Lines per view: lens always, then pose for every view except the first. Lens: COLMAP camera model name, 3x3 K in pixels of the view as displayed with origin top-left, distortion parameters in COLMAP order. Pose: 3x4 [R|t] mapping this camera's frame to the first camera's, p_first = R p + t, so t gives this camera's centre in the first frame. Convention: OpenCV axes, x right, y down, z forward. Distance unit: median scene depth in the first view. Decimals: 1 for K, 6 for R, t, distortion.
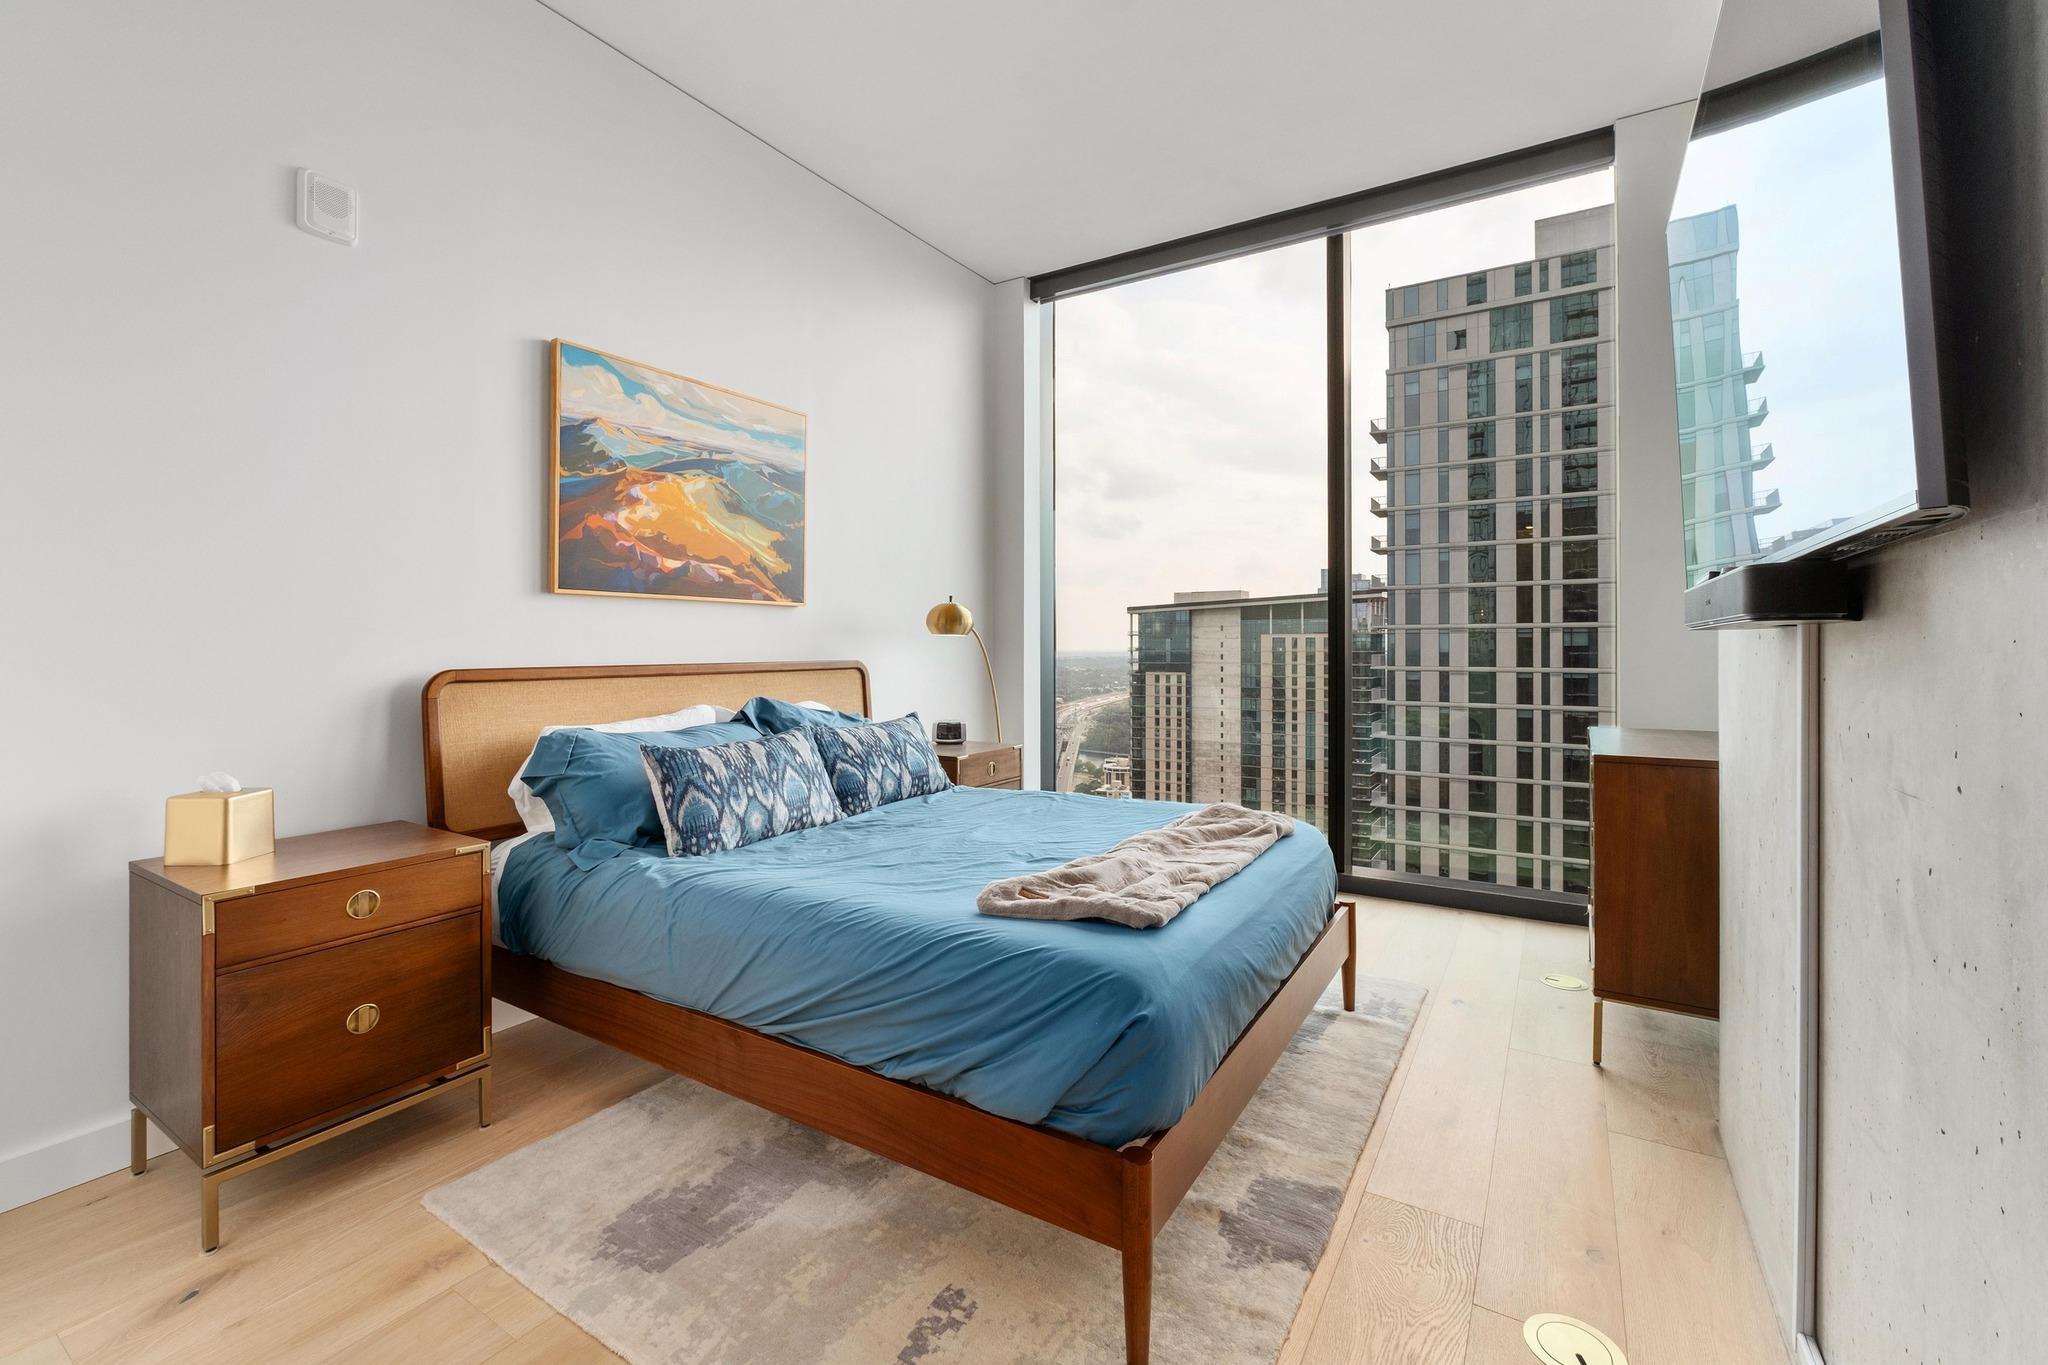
lens RADIAL K [[867.4, 0, 987.1], [0, 867.4, 647.2], [0, 0, 1]] dist [-0.015657, 0.002501]
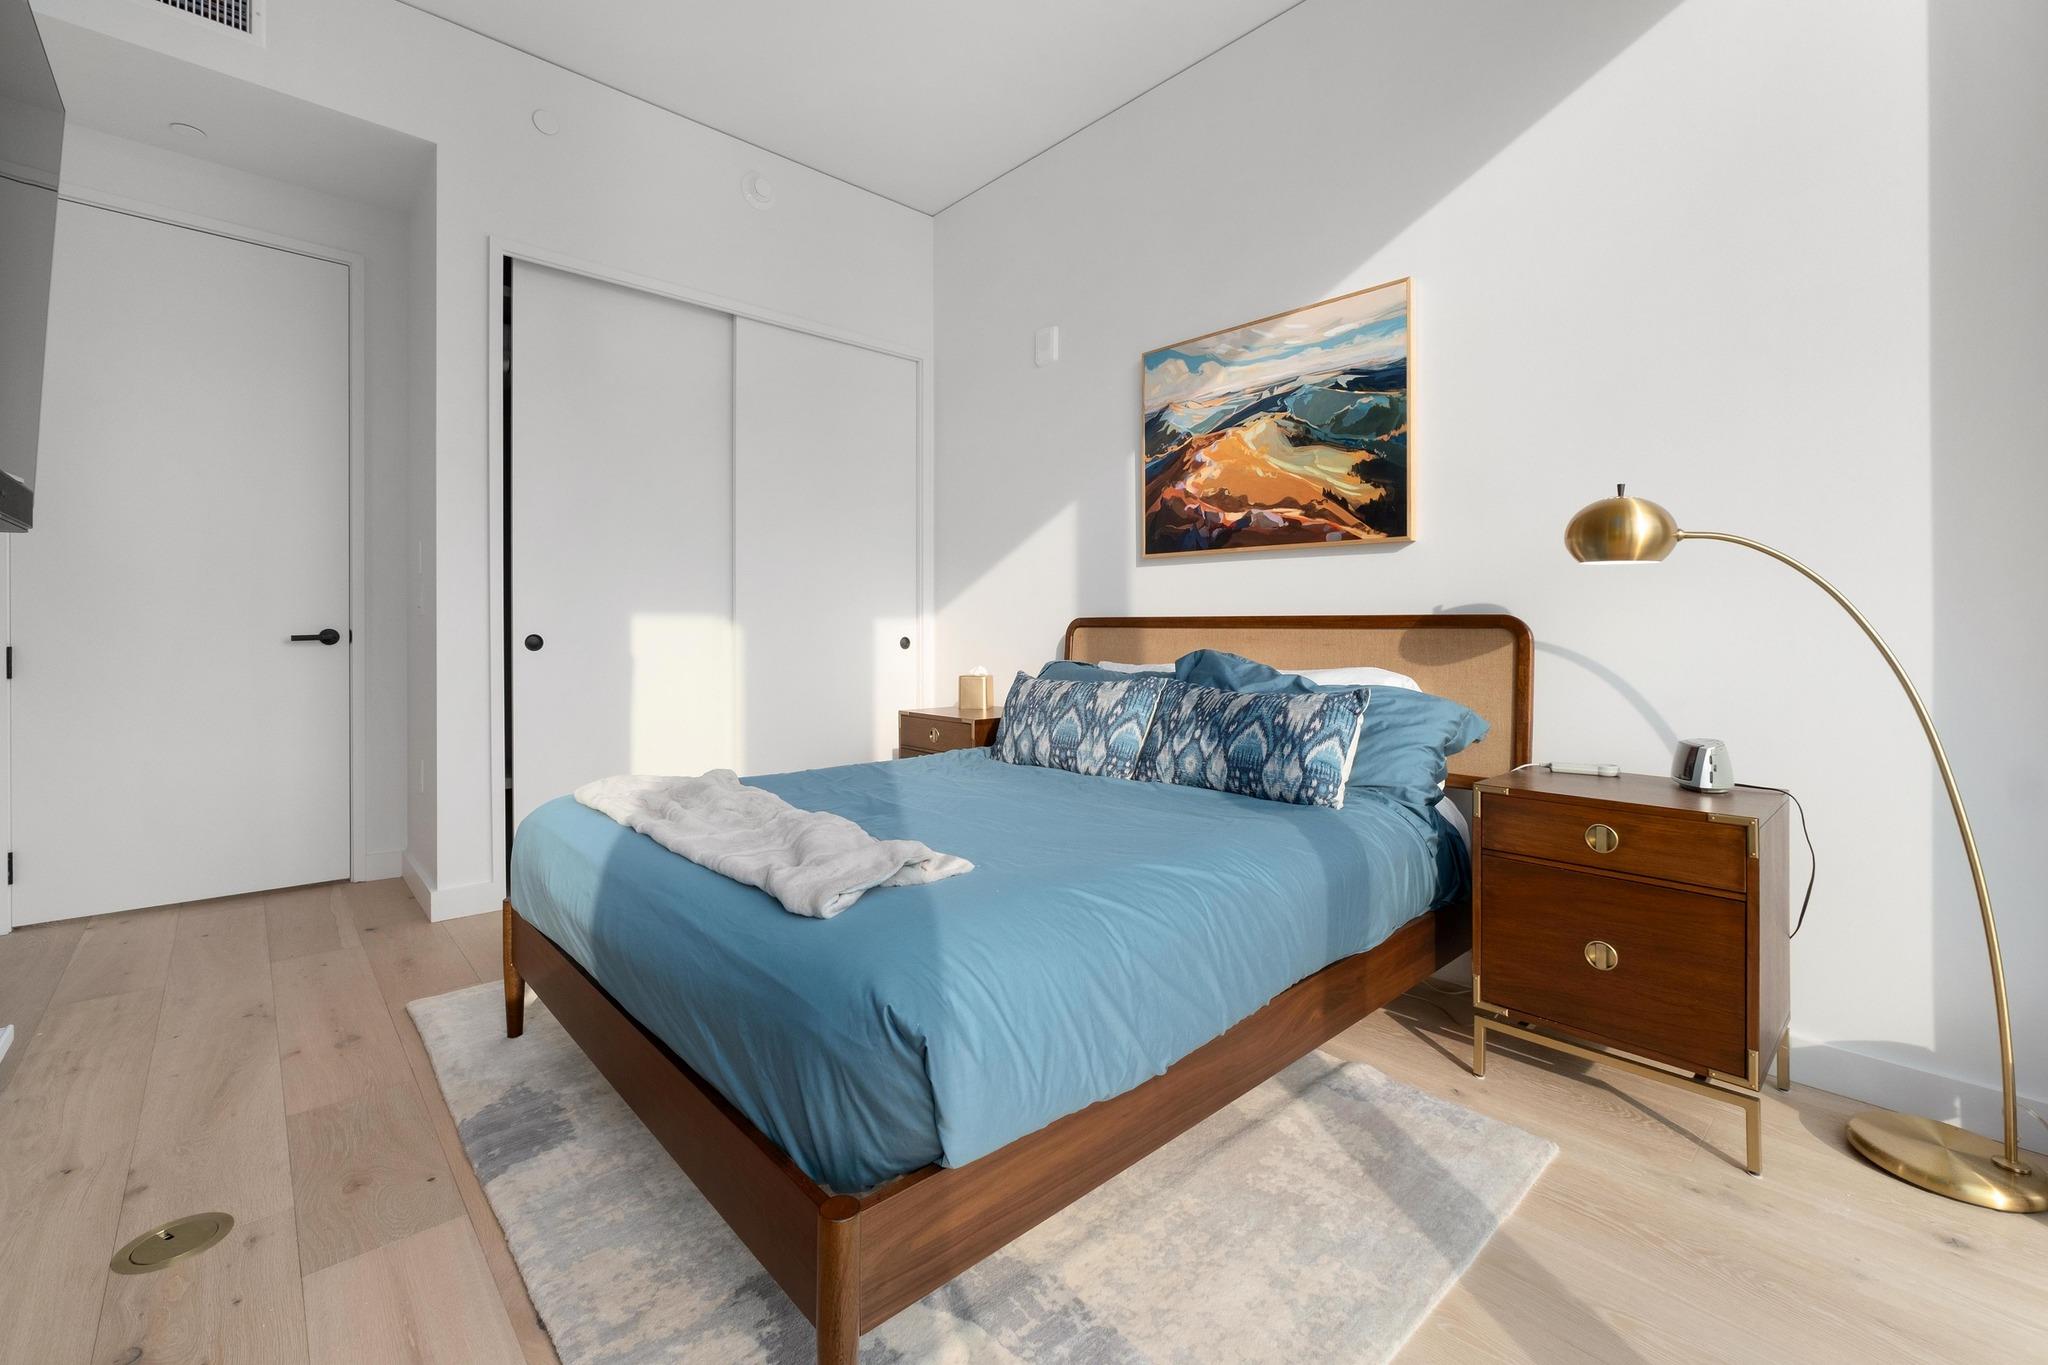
lens RADIAL K [[867.4, 0, 1030.0], [0, 867.4, 628.4], [0, 0, 1]] dist [-0.015657, 0.002501]
pose [[-0.225559, -0.004128, -0.974221, 0.667177], [-0.012657, 0.999919, -0.001306, 0.037127], [0.974147, 0.012036, -0.225593, 0.998605]]
